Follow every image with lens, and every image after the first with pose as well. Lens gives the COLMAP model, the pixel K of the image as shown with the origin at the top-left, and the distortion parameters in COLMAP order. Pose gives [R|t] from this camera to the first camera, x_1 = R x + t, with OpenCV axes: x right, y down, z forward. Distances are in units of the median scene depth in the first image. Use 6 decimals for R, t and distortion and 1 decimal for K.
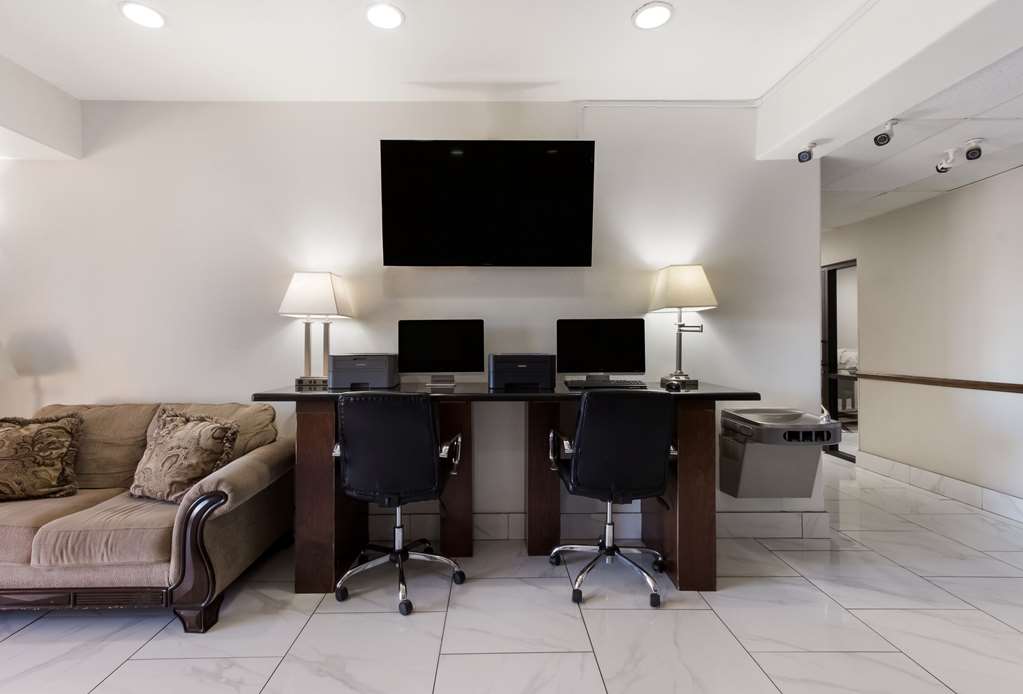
lens RADIAL K [[485.5, 0, 503.2], [0, 485.5, 340.9], [0, 0, 1]] dist [0.006563, 0.001233]
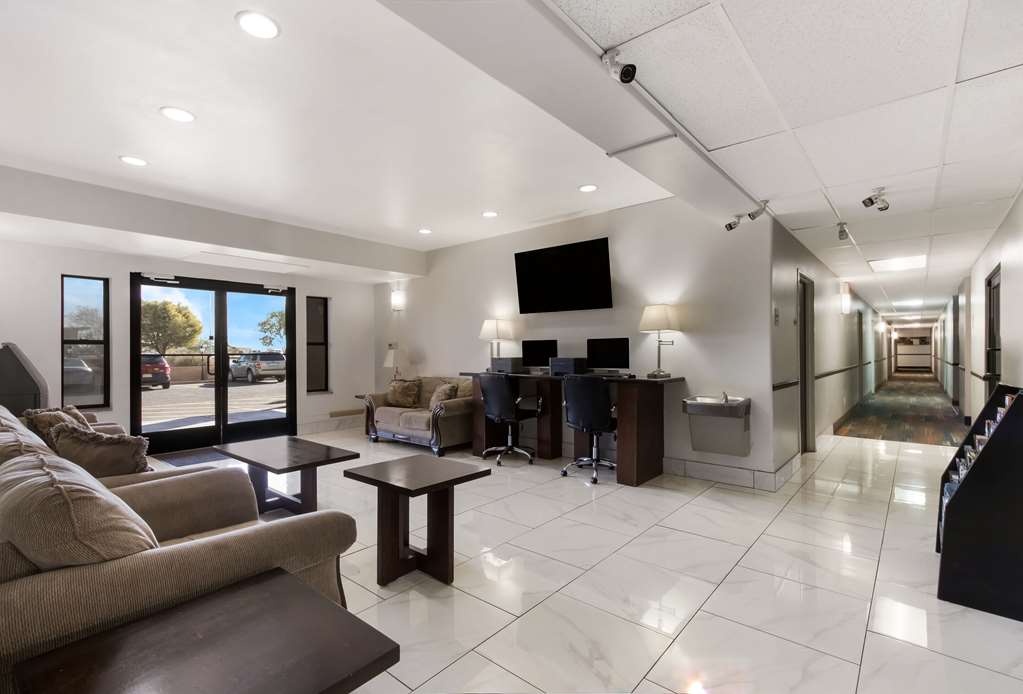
lens RADIAL K [[485.5, 0, 515.8], [0, 485.5, 350.3], [0, 0, 1]] dist [0.006563, 0.001233]
pose [[0.759954, -0.002403, -0.649972, 1.104275], [0.008619, 0.999942, 0.006381, -0.015447], [0.649919, -0.010451, 0.759931, -0.582581]]
